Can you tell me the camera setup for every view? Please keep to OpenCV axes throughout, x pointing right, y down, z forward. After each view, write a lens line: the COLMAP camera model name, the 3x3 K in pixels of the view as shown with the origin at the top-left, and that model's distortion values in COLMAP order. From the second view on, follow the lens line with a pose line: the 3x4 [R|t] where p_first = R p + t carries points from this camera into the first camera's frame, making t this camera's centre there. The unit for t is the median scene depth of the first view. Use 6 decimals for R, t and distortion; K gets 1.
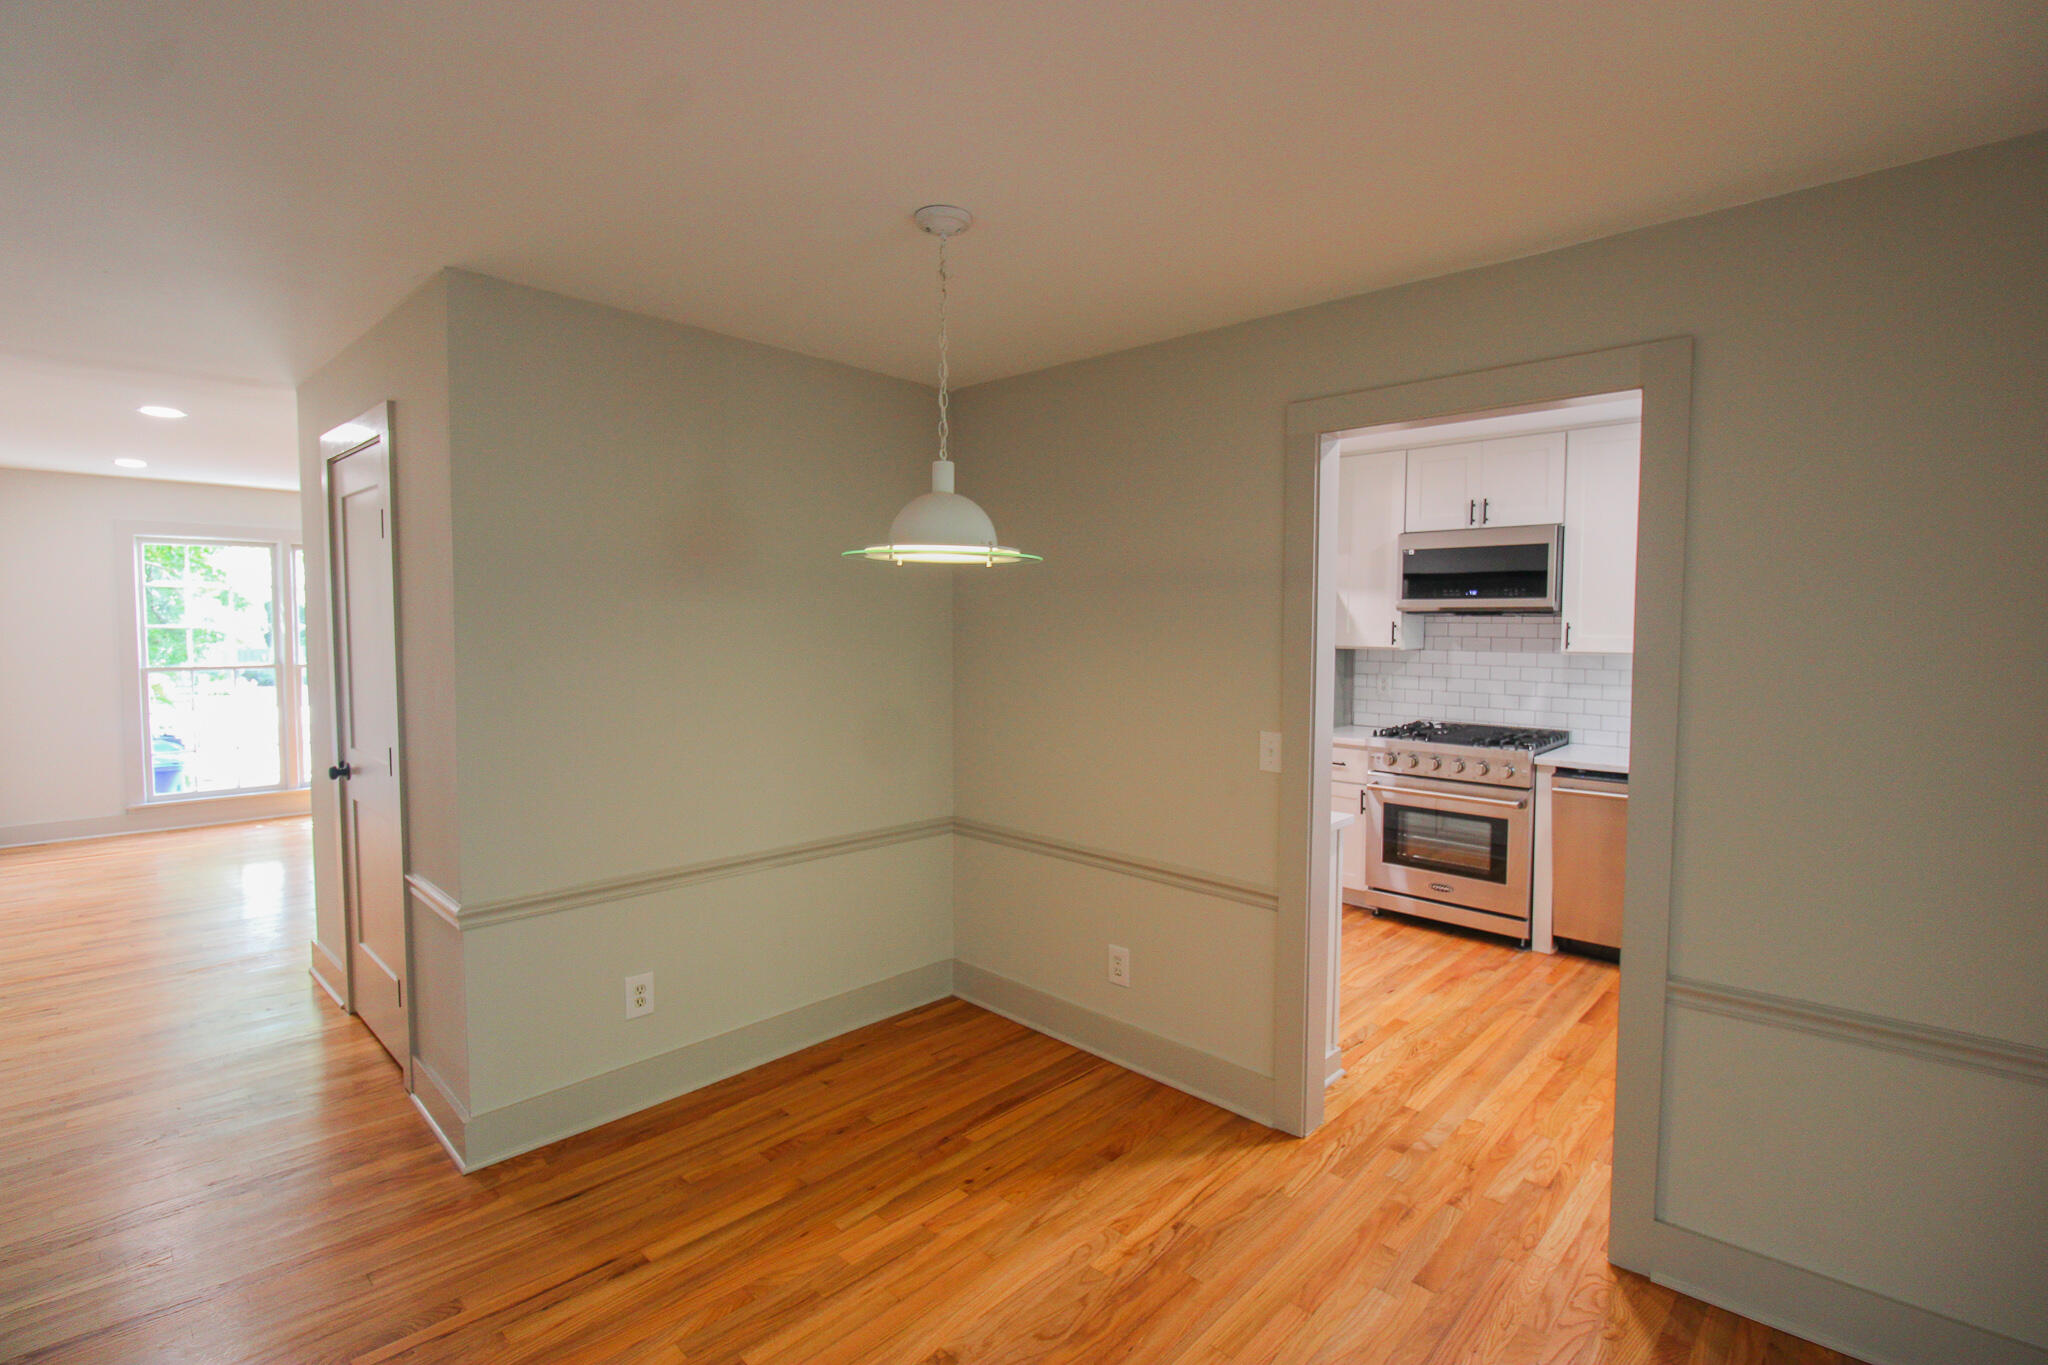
lens RADIAL K [[961.1, 0, 1022.6], [0, 961.1, 678.0], [0, 0, 1]] dist [-0.001464, -0.011415]
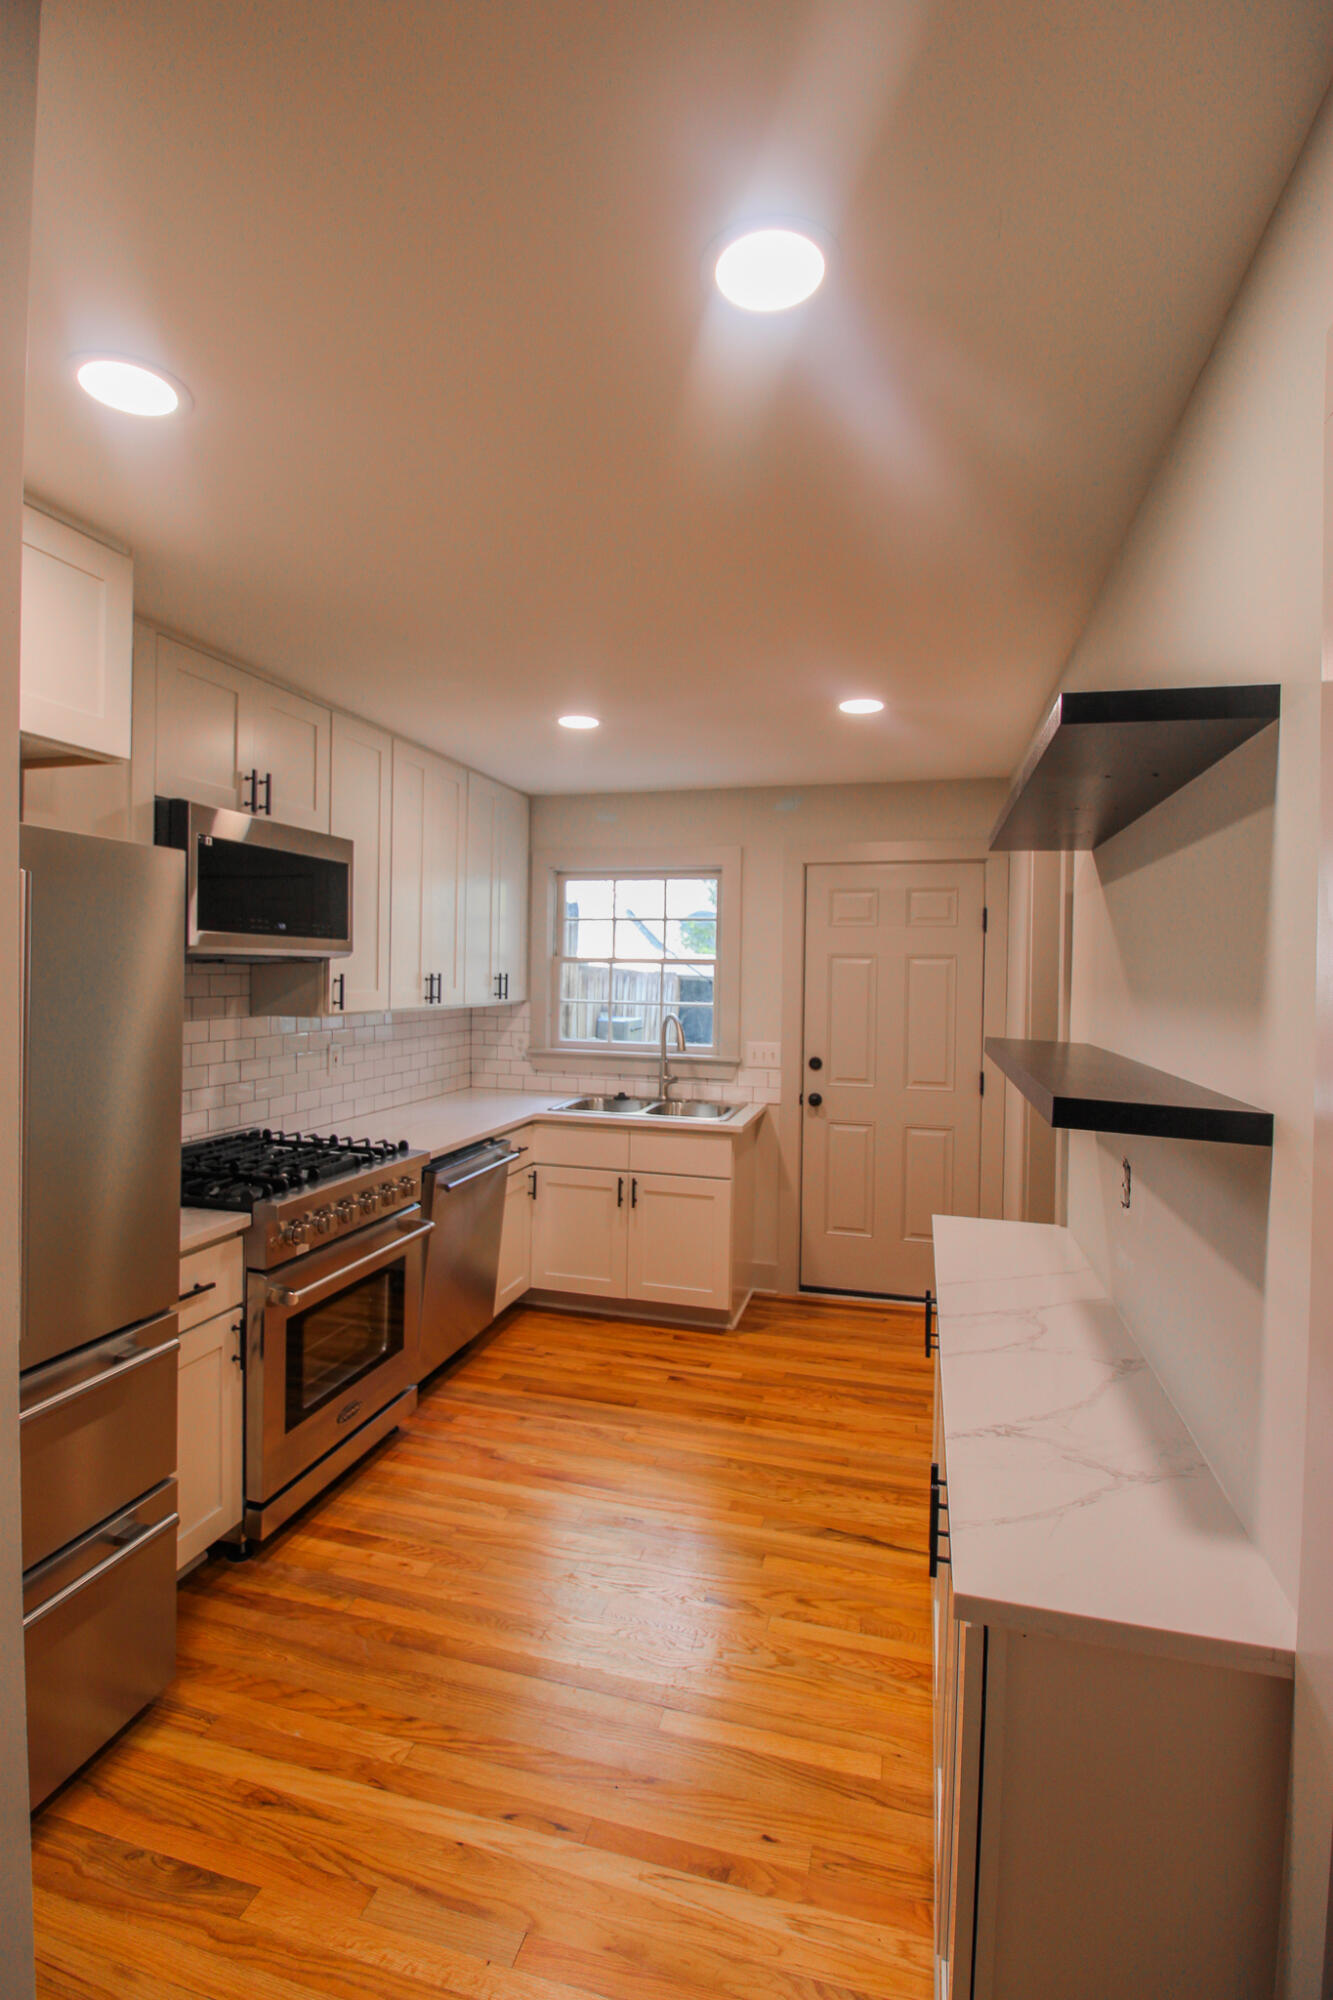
lens RADIAL K [[938.6, 0, 655.6], [0, 938.6, 978.5], [0, 0, 1]] dist [-0.001464, -0.011415]
pose [[-0.481717, -0.016980, 0.876162, -0.174629], [0.046281, 0.997924, 0.044785, -0.074360], [-0.875104, 0.062124, -0.479932, 1.124209]]
